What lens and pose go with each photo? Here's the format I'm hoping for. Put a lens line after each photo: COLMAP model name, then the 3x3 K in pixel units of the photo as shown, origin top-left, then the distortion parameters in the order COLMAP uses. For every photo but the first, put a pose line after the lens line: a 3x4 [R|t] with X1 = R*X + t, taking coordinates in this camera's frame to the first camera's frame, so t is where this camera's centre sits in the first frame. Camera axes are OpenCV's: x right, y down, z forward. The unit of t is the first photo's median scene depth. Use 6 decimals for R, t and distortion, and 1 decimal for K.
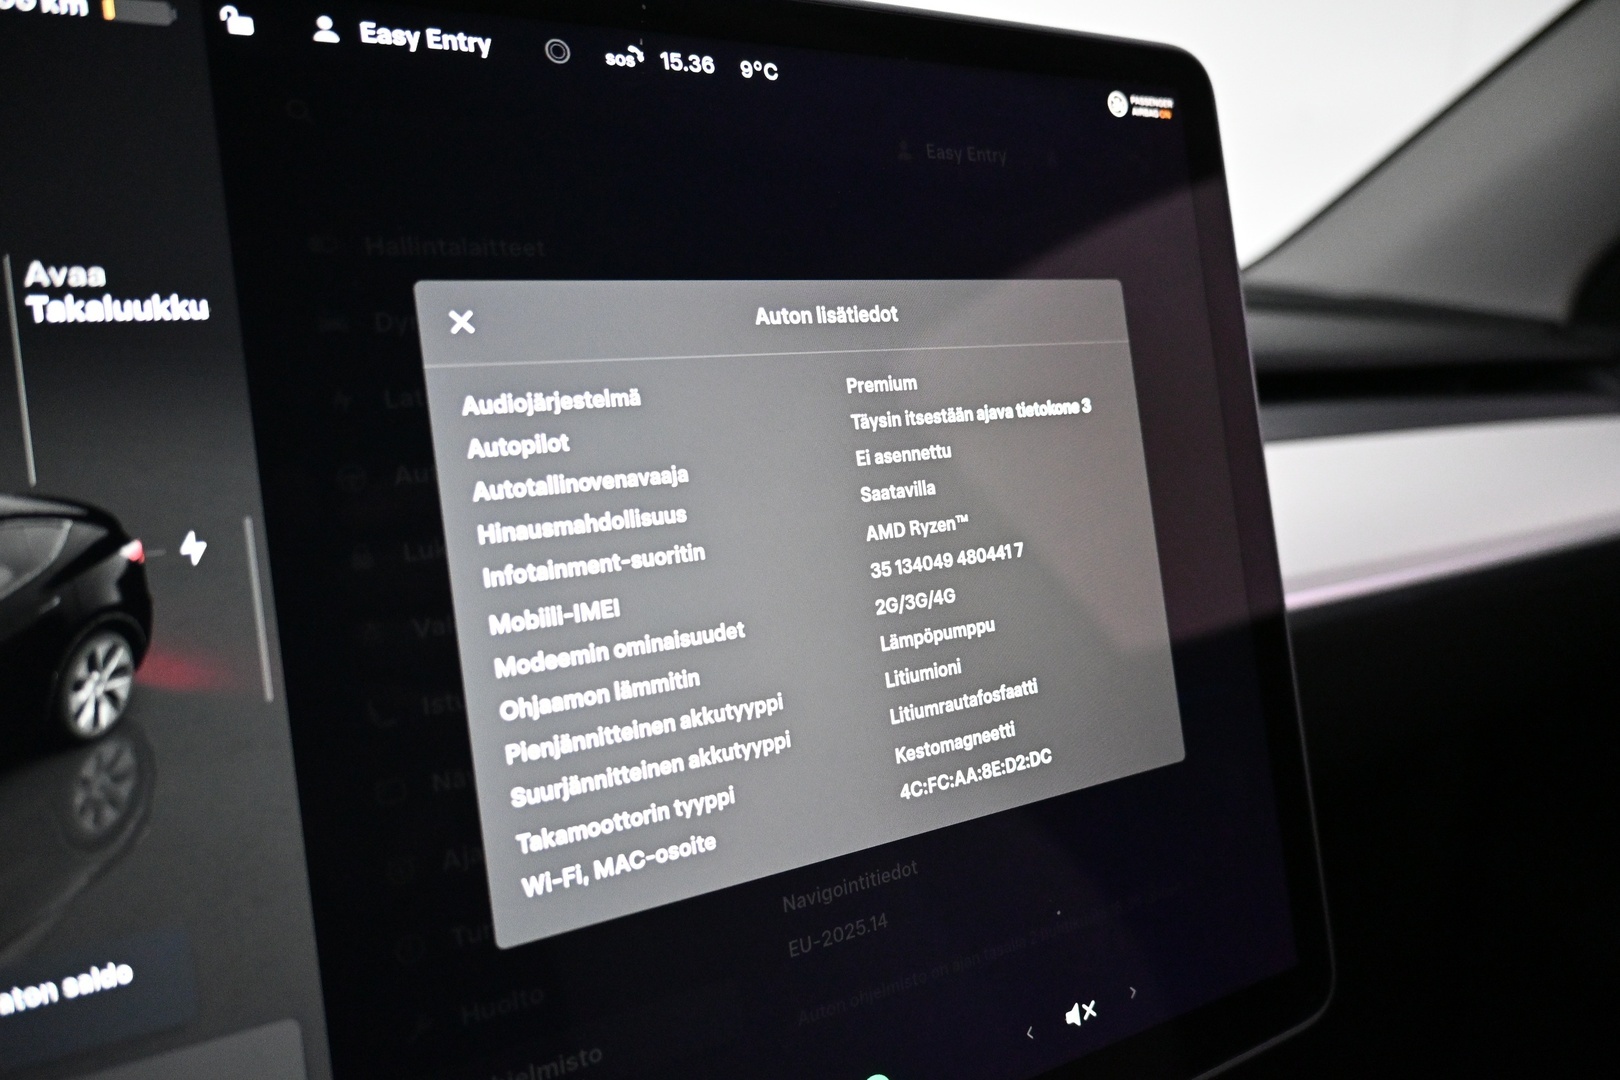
lens RADIAL K [[1067.6, 0, 767.6], [0, 1067.6, 548.6], [0, 0, 1]] dist [0.001445, 0.000442]
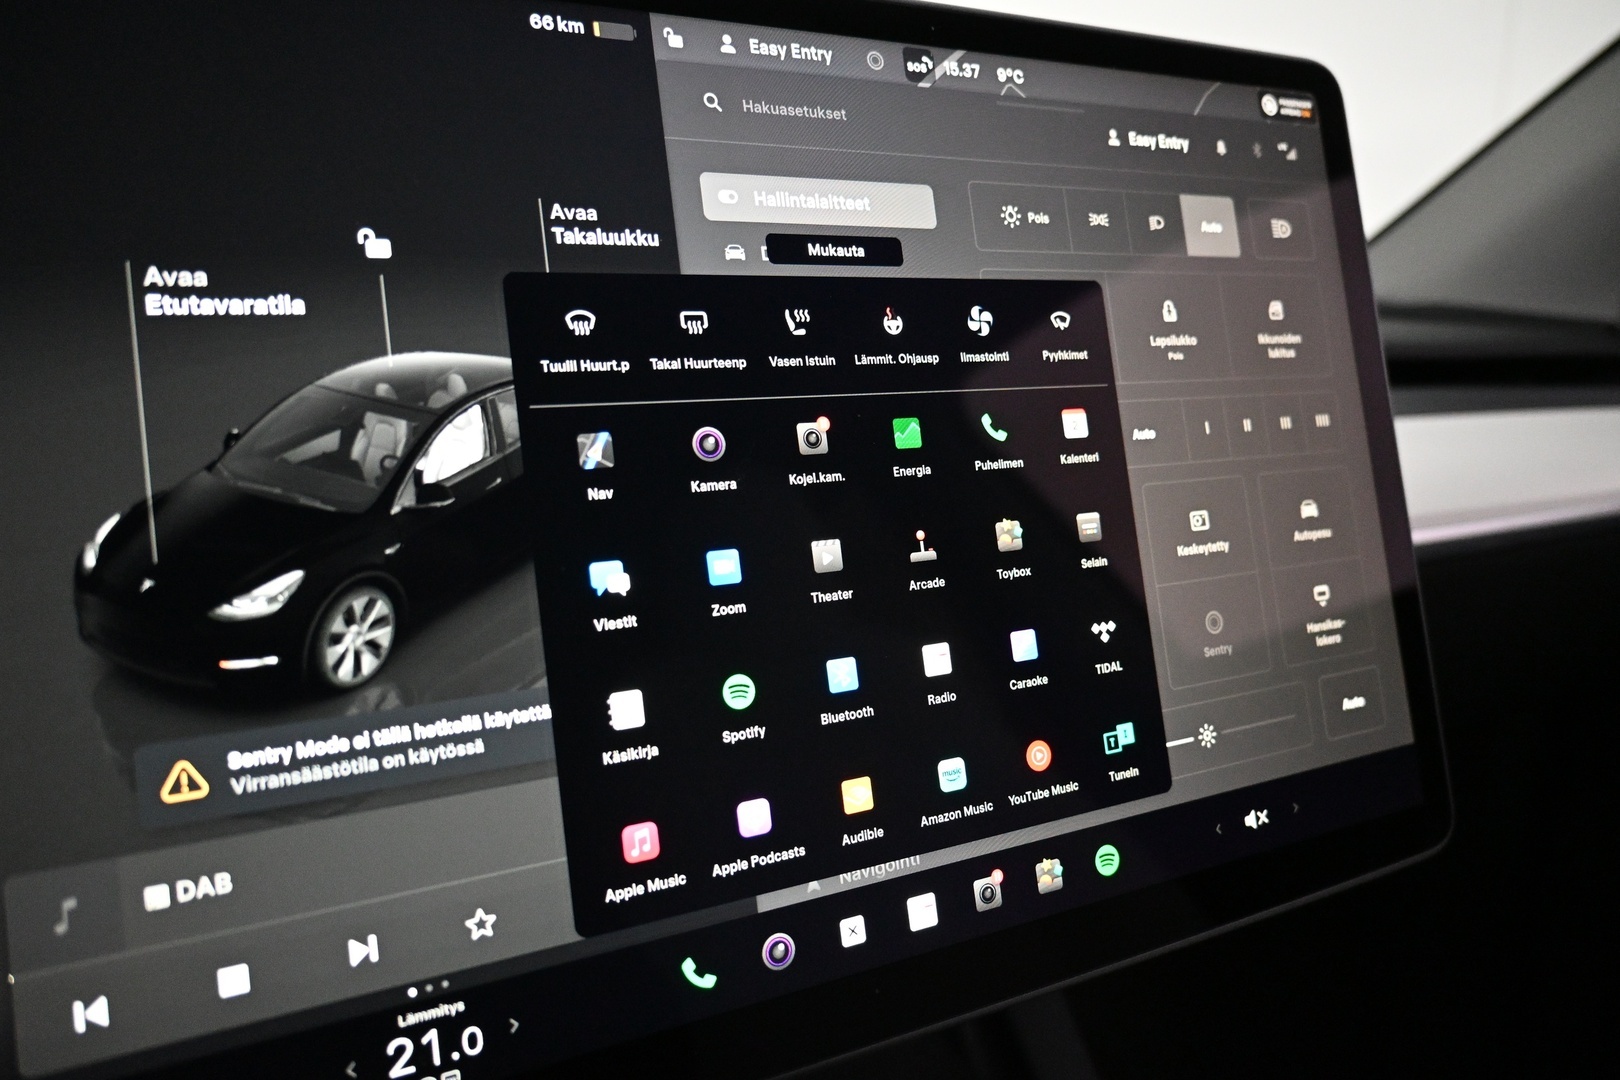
lens RADIAL K [[1119.2, 0, 783.2], [0, 1119.2, 538.6], [0, 0, 1]] dist [-0.002086, 0.001738]
pose [[0.999934, 0.007225, -0.008971, -0.314646], [-0.007562, 0.999246, -0.038084, 0.201722], [0.008689, 0.038149, 0.999234, -0.408264]]
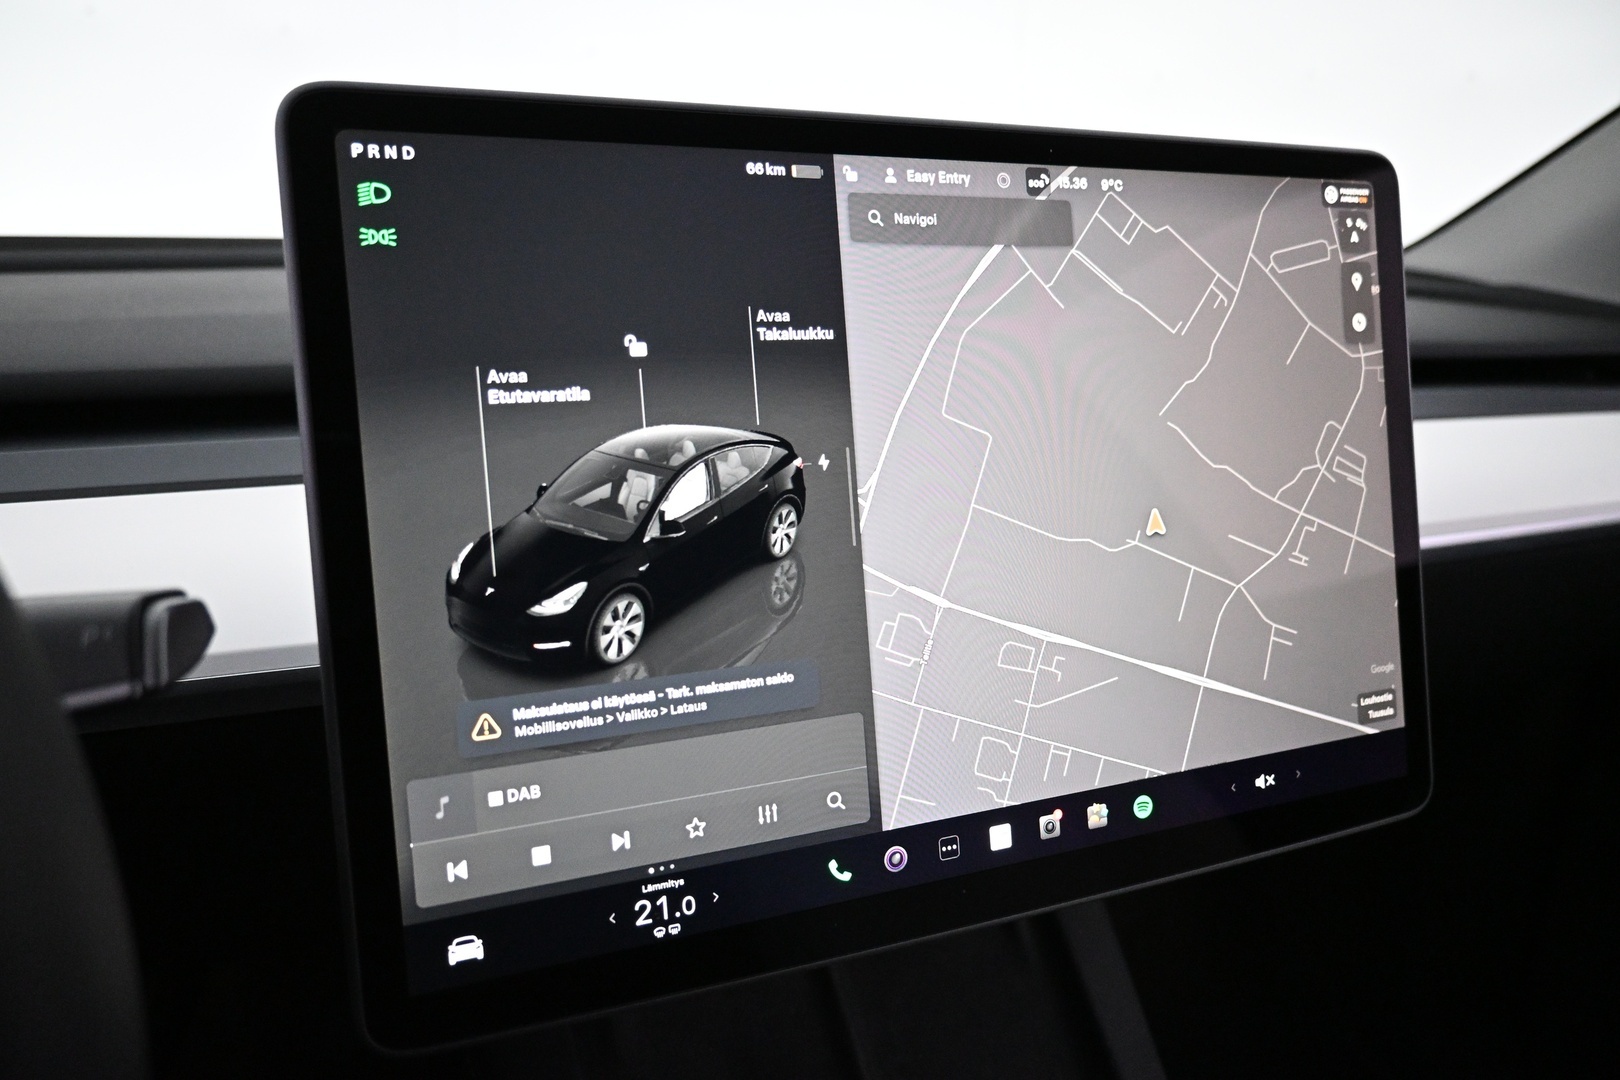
lens RADIAL K [[1119.2, 0, 783.2], [0, 1119.2, 538.6], [0, 0, 1]] dist [-0.002086, 0.001738]
pose [[0.995918, 0.058904, -0.068400, -0.416193], [-0.055301, 0.997039, 0.053434, 0.028709], [0.071345, -0.049433, 0.996226, -0.880838]]
